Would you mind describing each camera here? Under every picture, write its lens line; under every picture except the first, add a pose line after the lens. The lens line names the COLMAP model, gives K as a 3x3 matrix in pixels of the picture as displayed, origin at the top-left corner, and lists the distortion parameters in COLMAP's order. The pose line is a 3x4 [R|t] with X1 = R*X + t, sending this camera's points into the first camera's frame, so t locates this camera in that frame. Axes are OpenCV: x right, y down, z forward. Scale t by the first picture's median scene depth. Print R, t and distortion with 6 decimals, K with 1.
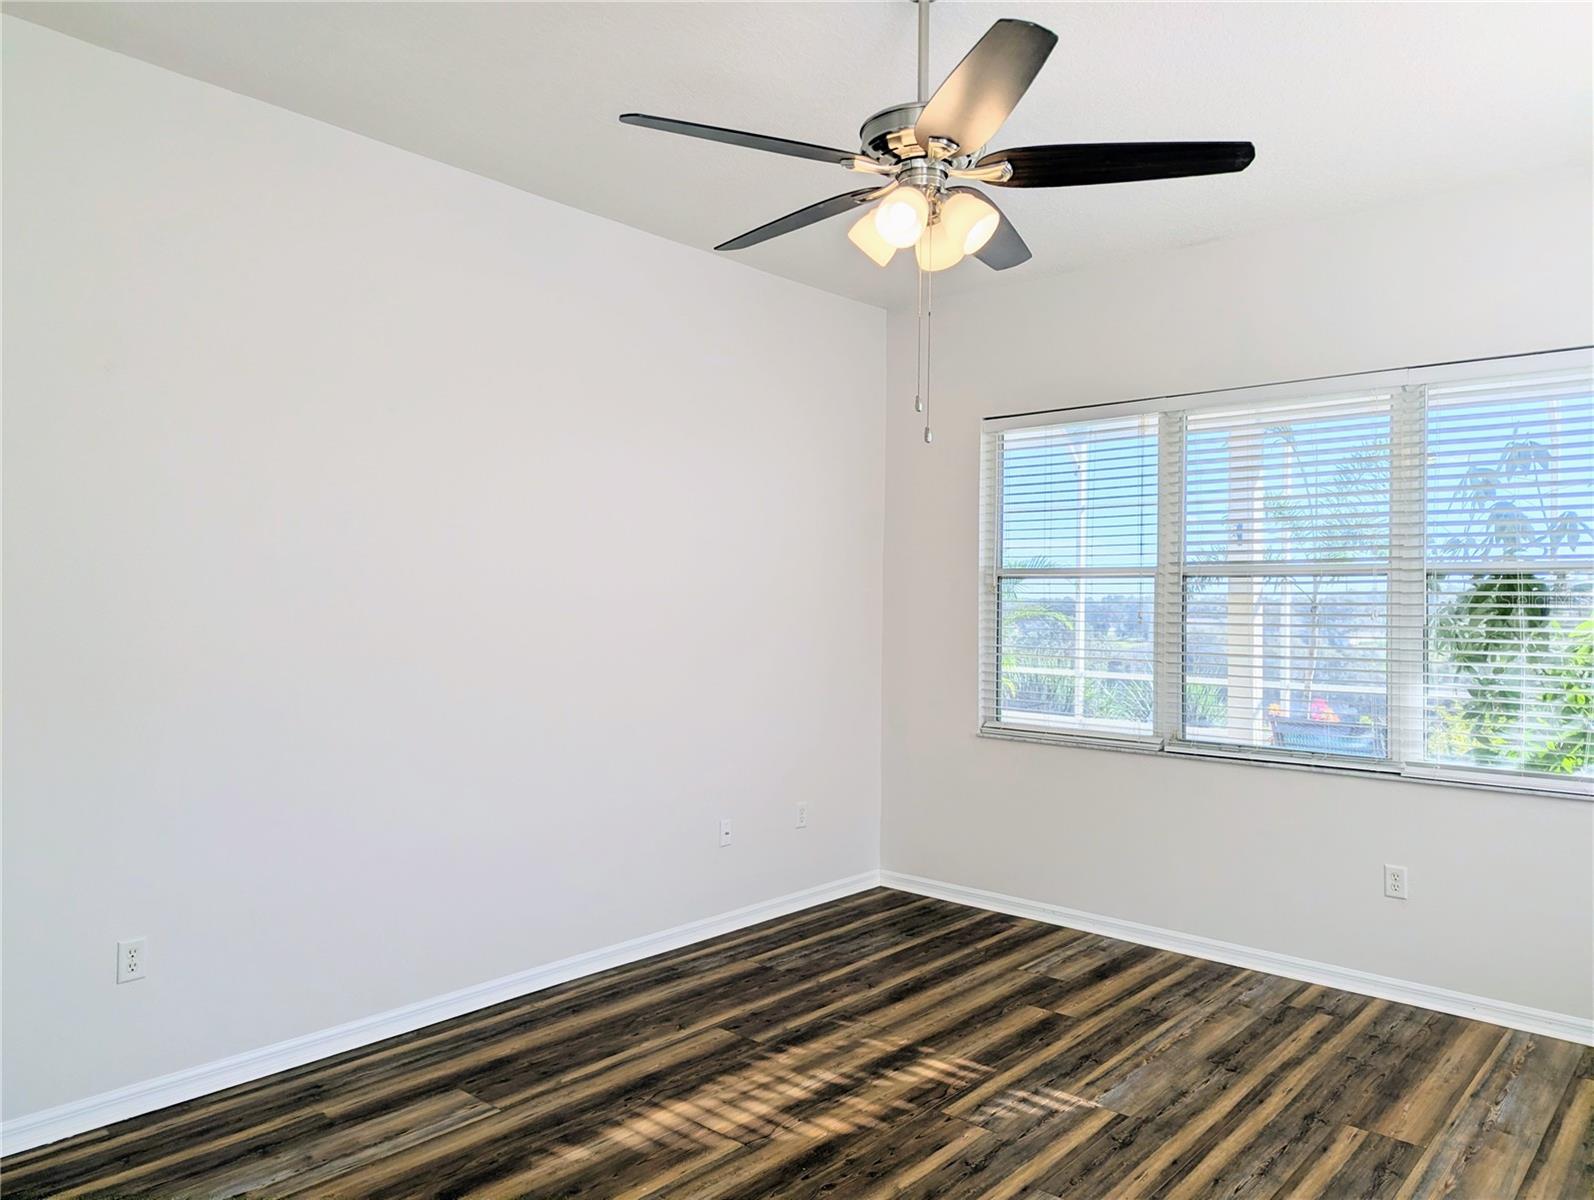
lens RADIAL K [[1127.9, 0, 805.1], [0, 1127.9, 593.8], [0, 0, 1]] dist [-0.034311, -0.001205]
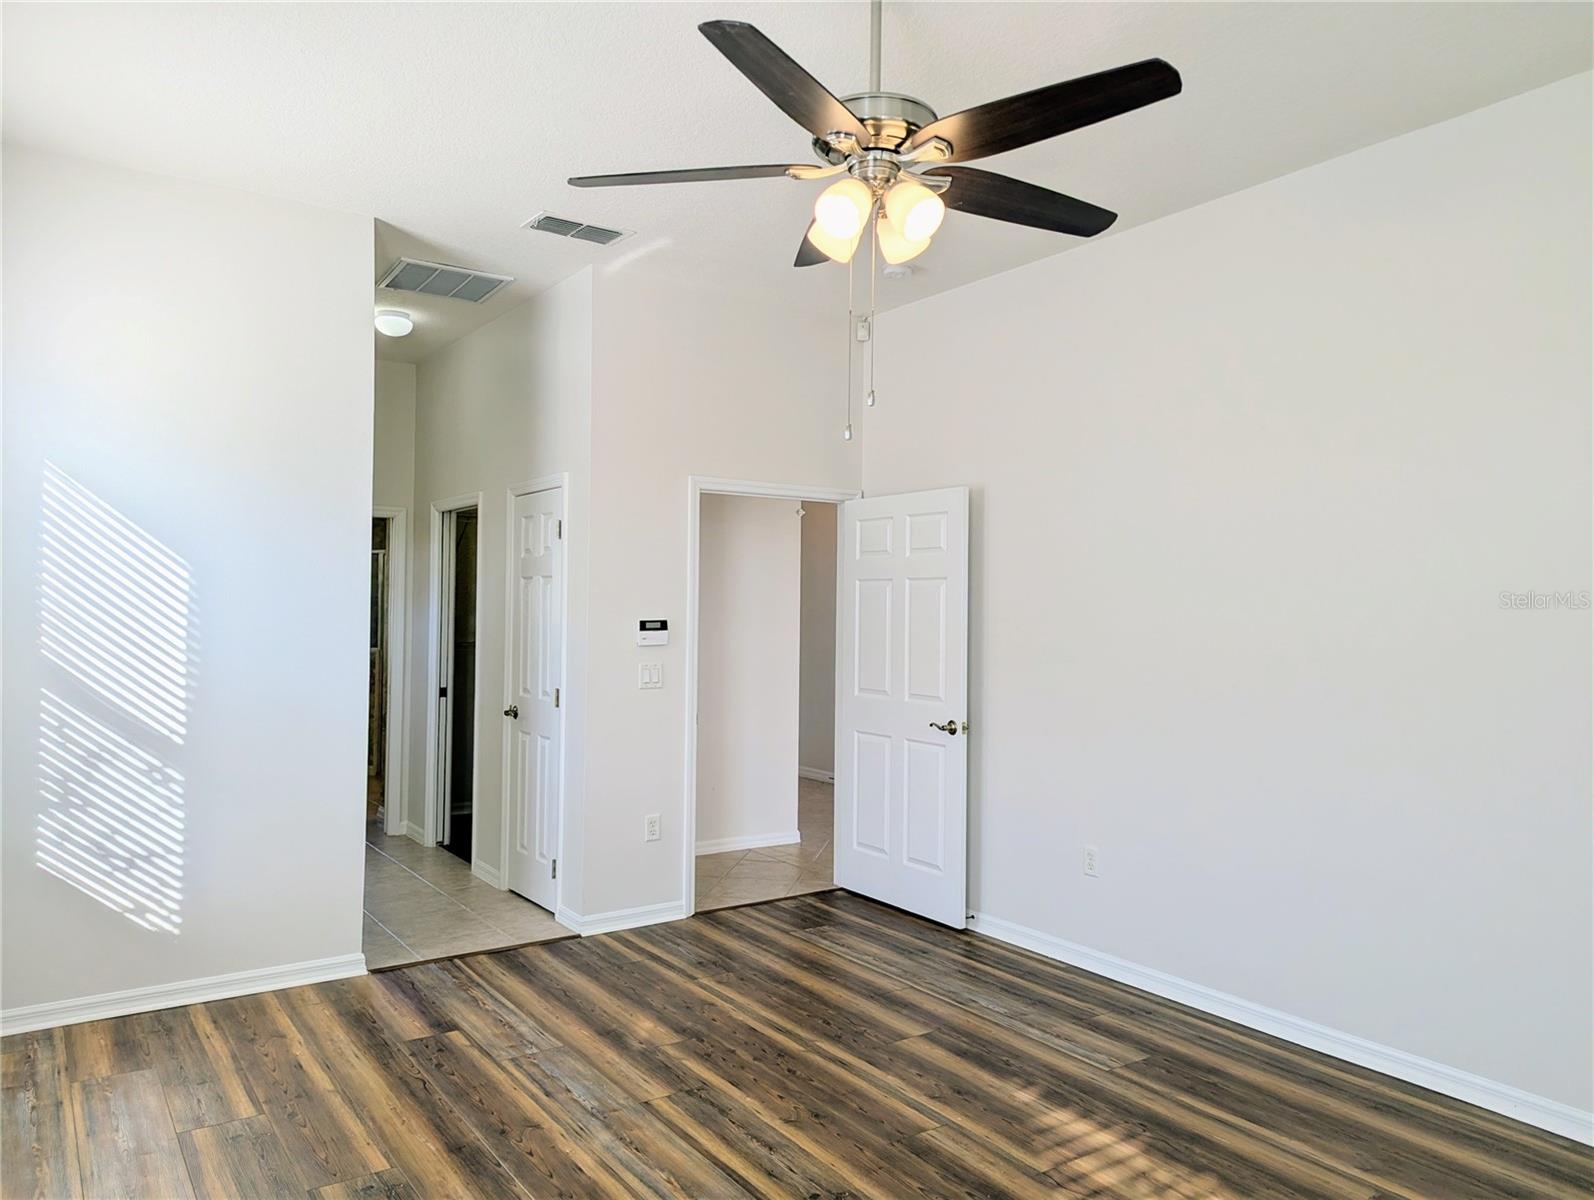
lens RADIAL K [[1127.9, 0, 806.5], [0, 1127.9, 604.0], [0, 0, 1]] dist [-0.034311, -0.001205]
pose [[-0.264713, -0.002471, -0.964324, 0.911915], [-0.006714, 0.999977, -0.000719, -0.012506], [0.964304, 0.006284, -0.264724, 0.999596]]
